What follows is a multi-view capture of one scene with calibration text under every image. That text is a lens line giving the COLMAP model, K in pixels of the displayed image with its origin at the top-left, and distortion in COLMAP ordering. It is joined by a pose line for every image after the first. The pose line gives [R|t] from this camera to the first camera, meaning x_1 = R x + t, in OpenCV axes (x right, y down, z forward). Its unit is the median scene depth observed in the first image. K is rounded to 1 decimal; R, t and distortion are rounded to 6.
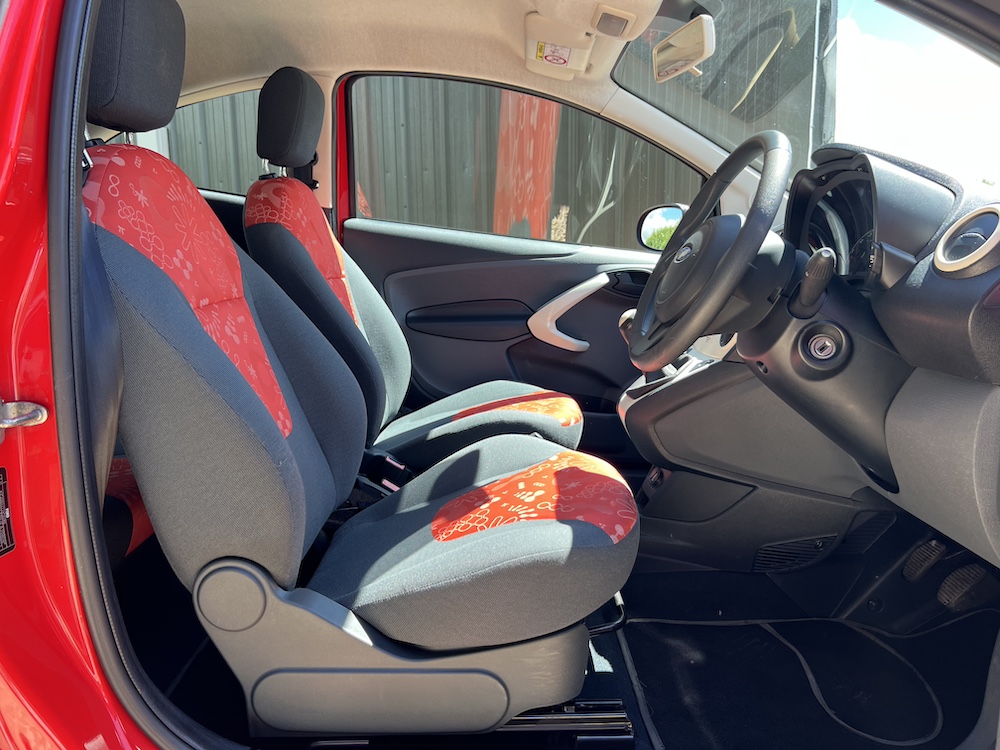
lens RADIAL K [[749.5, 0, 487.7], [0, 749.5, 369.6], [0, 0, 1]] dist [-0.022815, -0.001897]
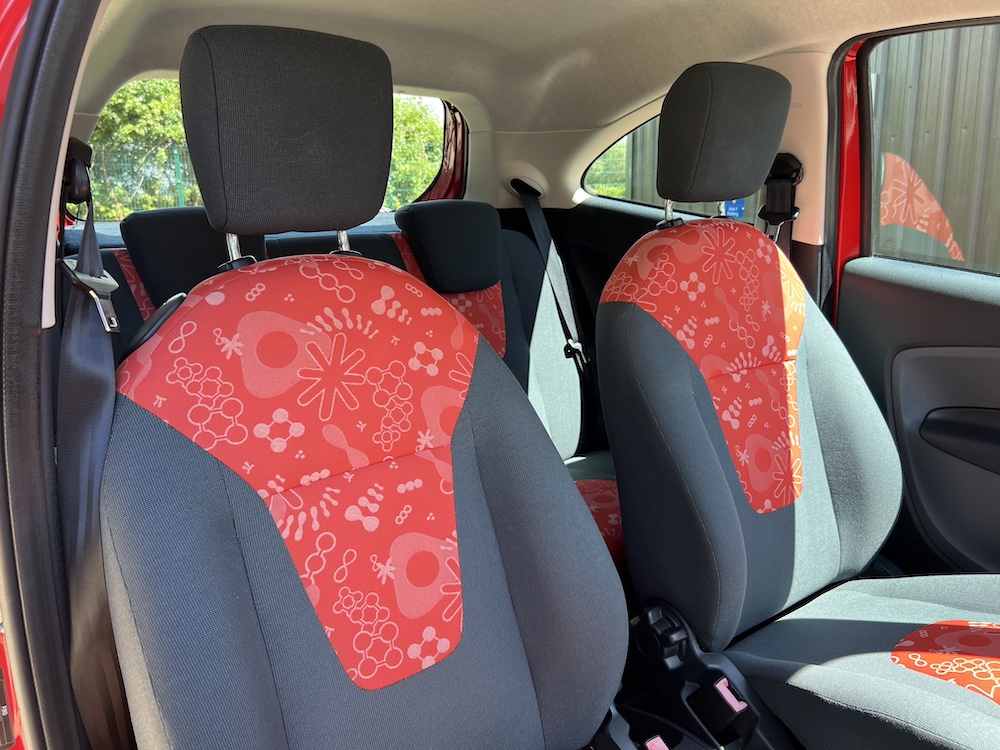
lens RADIAL K [[757.5, 0, 506.0], [0, 757.5, 377.4], [0, 0, 1]] dist [0.020837, -0.019674]
pose [[0.641053, 0.159781, -0.750680, 0.196504], [-0.102803, 0.987152, 0.122324, -0.205202], [0.760580, -0.001244, 0.649243, 0.450508]]
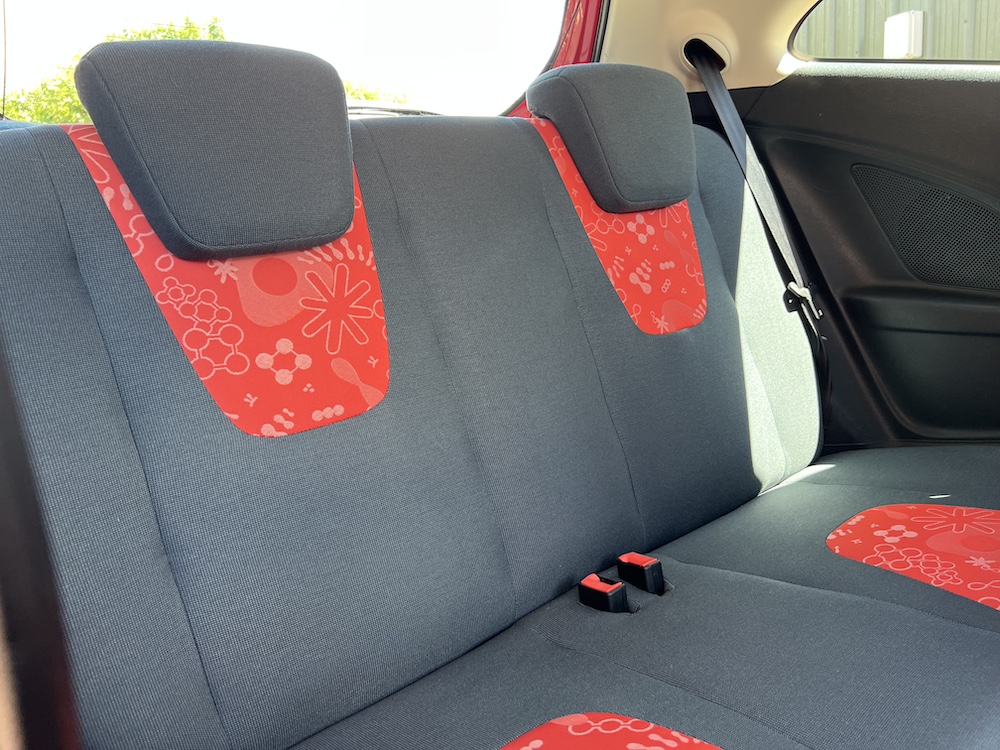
lens RADIAL K [[757.9, 0, 503.8], [0, 757.9, 380.6], [0, 0, 1]] dist [0.019934, -0.012342]
pose [[0.644806, 0.142451, -0.750955, -0.251126], [-0.052297, 0.988400, 0.142588, -0.122685], [0.762555, -0.052669, 0.644776, 0.575831]]
